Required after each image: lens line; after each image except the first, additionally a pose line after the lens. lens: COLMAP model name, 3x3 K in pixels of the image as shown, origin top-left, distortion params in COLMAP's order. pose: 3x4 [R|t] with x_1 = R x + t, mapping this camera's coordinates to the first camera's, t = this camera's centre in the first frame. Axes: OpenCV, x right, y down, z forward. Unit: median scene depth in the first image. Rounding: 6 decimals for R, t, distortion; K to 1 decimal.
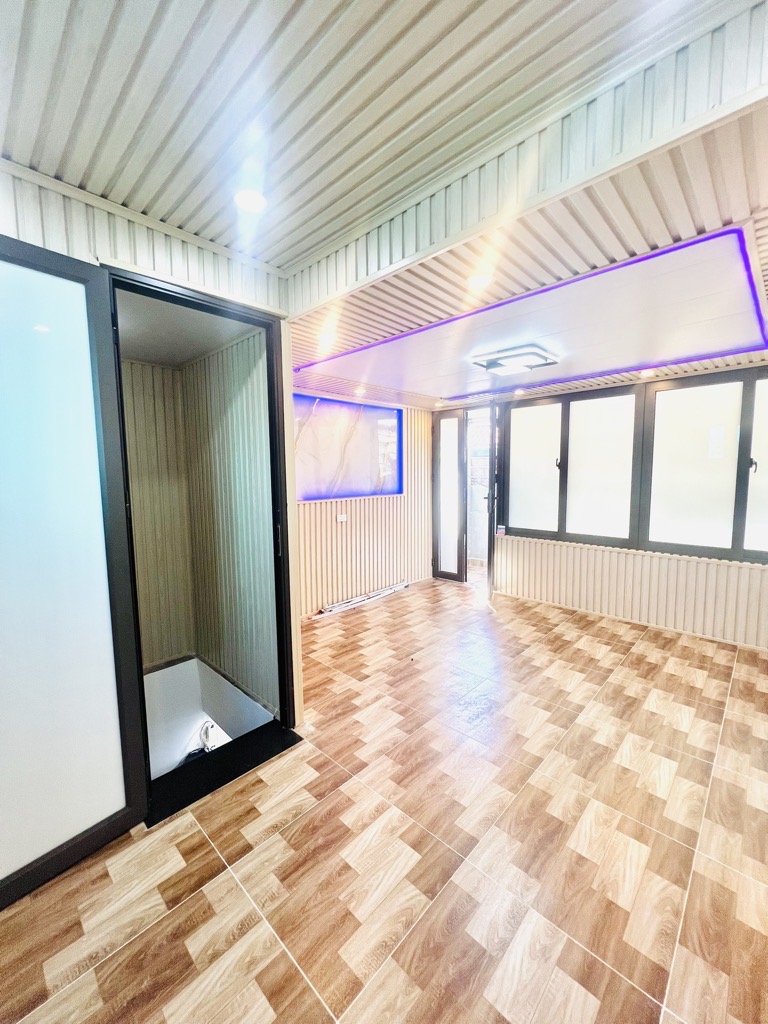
lens RADIAL K [[411.8, 0, 385.8], [0, 411.8, 459.1], [0, 0, 1]] dist [-0.000134, -0.000679]
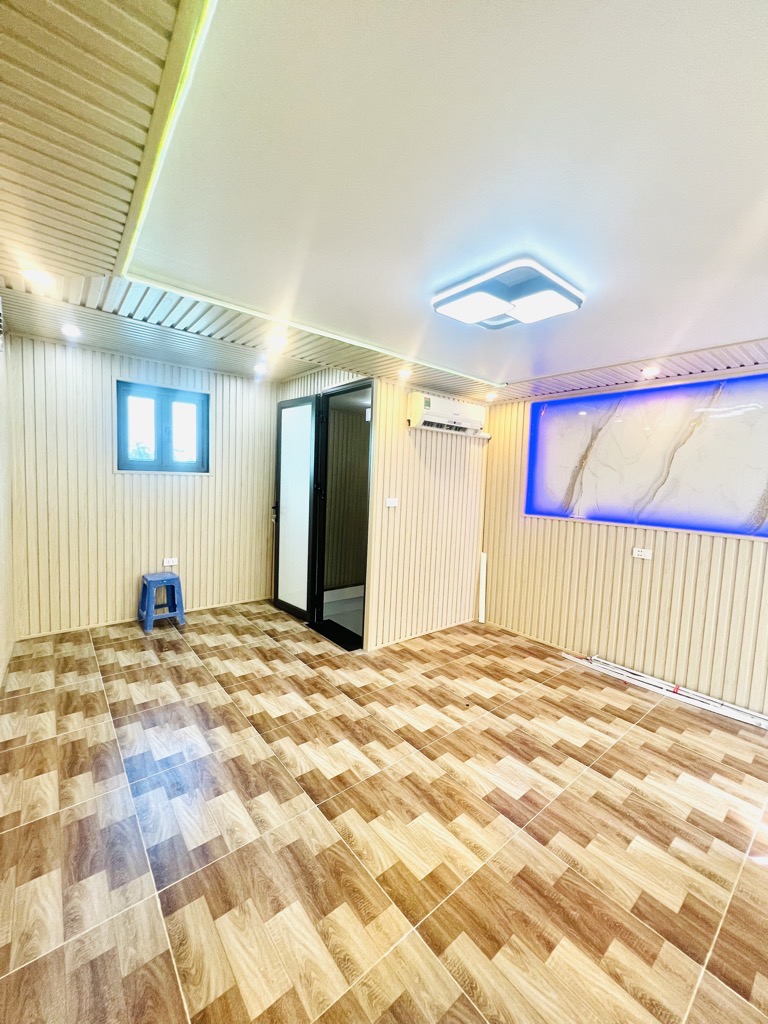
lens RADIAL K [[407.4, 0, 384.0], [0, 407.4, 512.0], [0, 0, 1]] dist [-0.001643, -0.000029]
pose [[-0.122431, 0.090658, -0.988328, 0.983051], [-0.005631, 0.995740, 0.092035, 0.018585], [0.992461, 0.016833, -0.121399, 1.039509]]
